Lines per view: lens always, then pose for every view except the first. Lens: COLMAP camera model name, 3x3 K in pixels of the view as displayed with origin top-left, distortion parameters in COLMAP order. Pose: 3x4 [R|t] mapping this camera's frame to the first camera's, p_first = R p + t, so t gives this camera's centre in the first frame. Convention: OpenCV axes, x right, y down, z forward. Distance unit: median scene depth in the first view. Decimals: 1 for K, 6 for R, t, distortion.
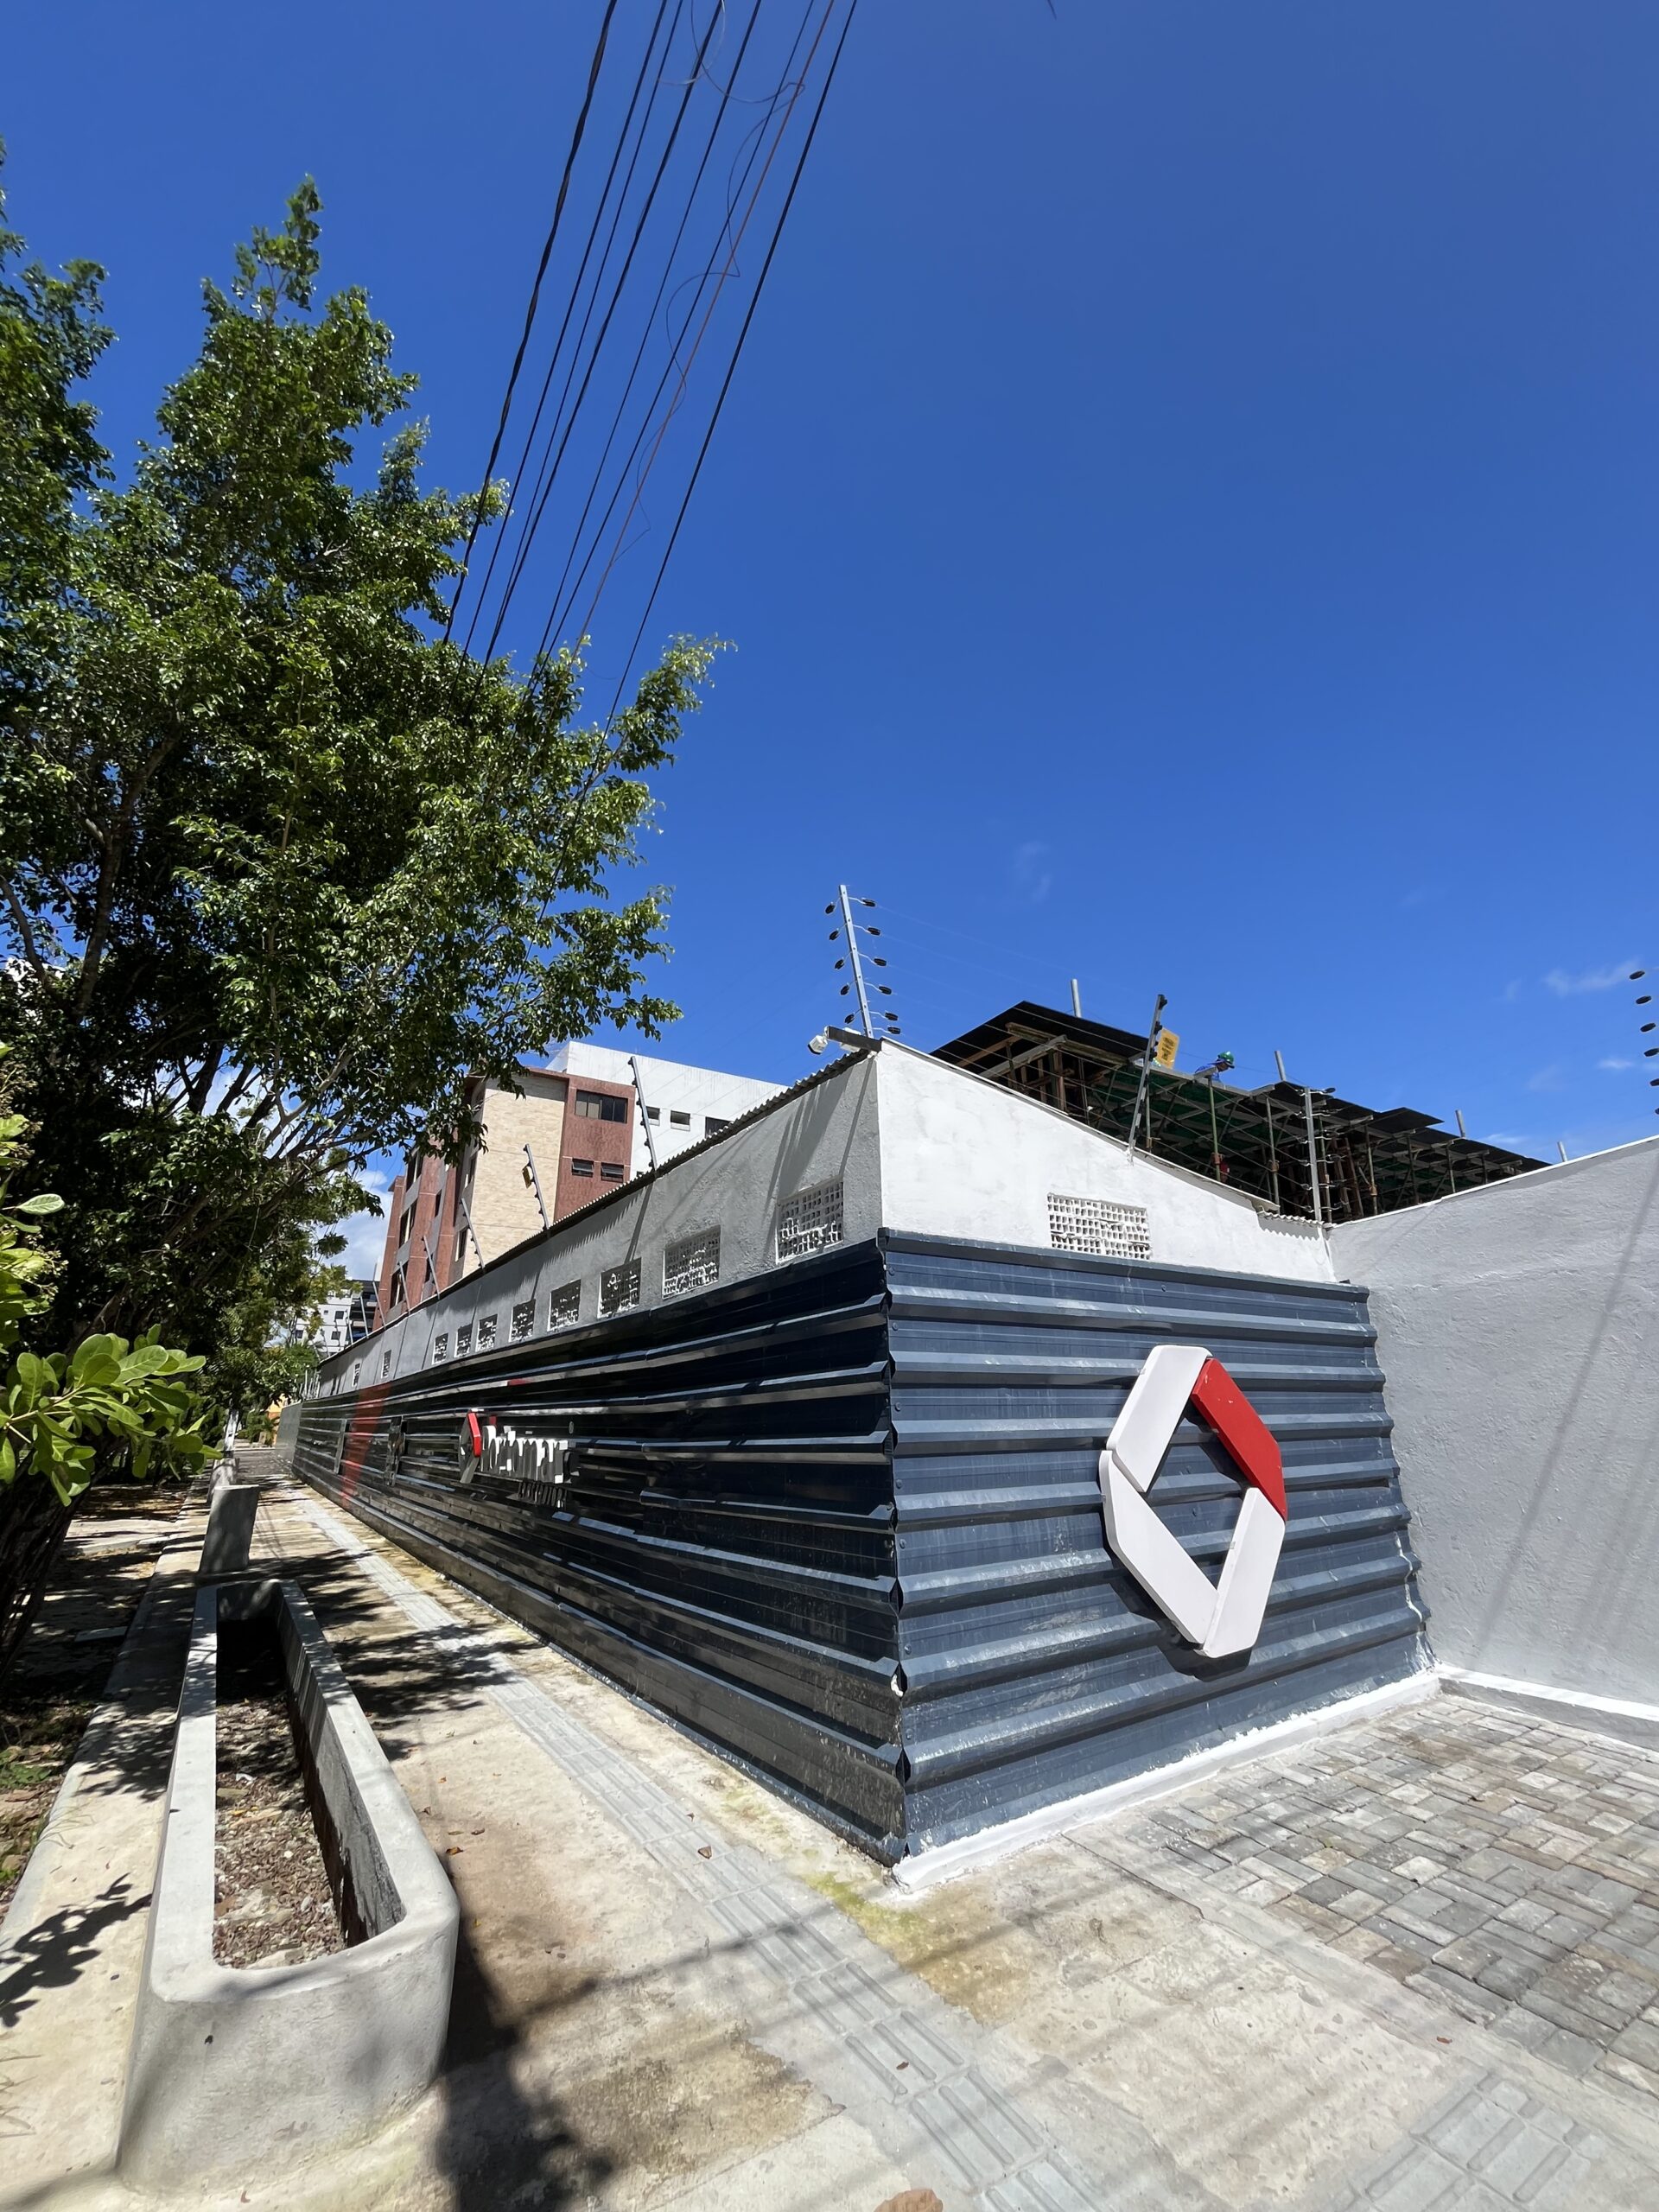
lens RADIAL K [[888.6, 0, 830.8], [0, 888.6, 1101.9], [0, 0, 1]] dist [-0.008383, 0.001207]
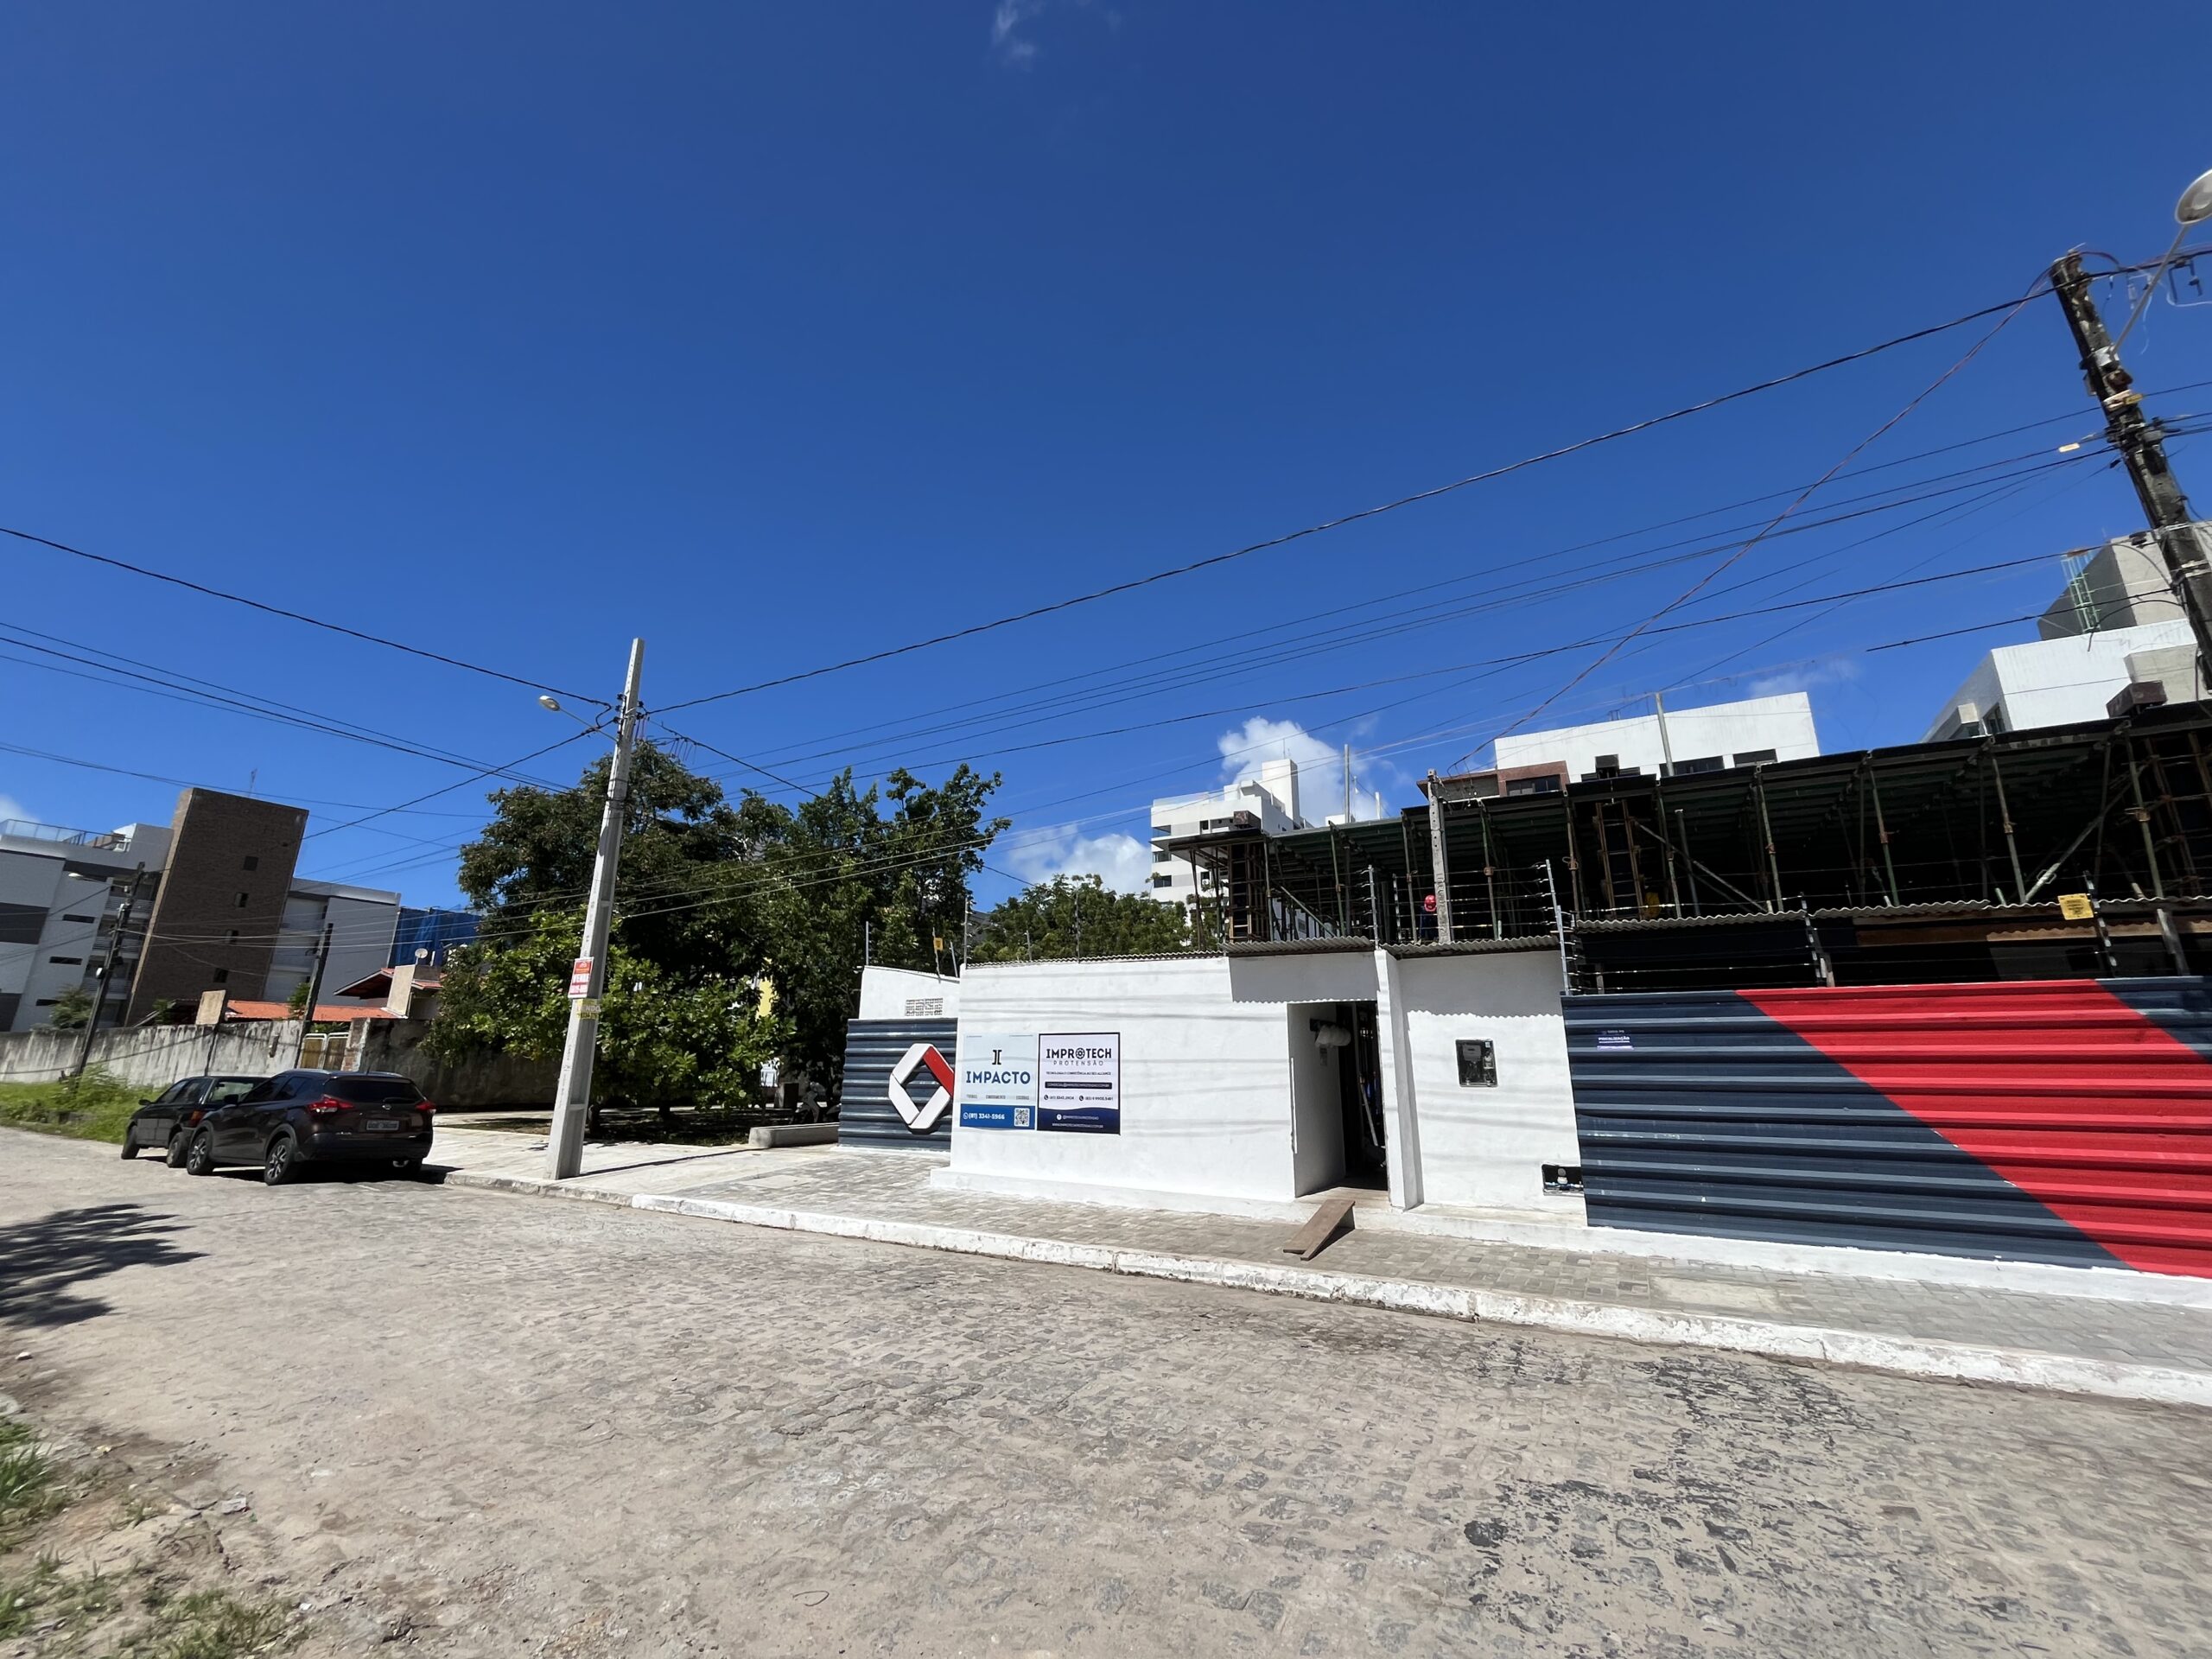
lens RADIAL K [[888.6, 0, 1089.6], [0, 888.6, 828.5], [0, 0, 1]] dist [-0.008383, 0.001207]
pose [[0.445297, -0.222519, -0.867292, 4.023287], [0.286564, 0.953097, -0.097402, 0.009793], [0.848287, -0.205162, 0.488177, 0.076757]]
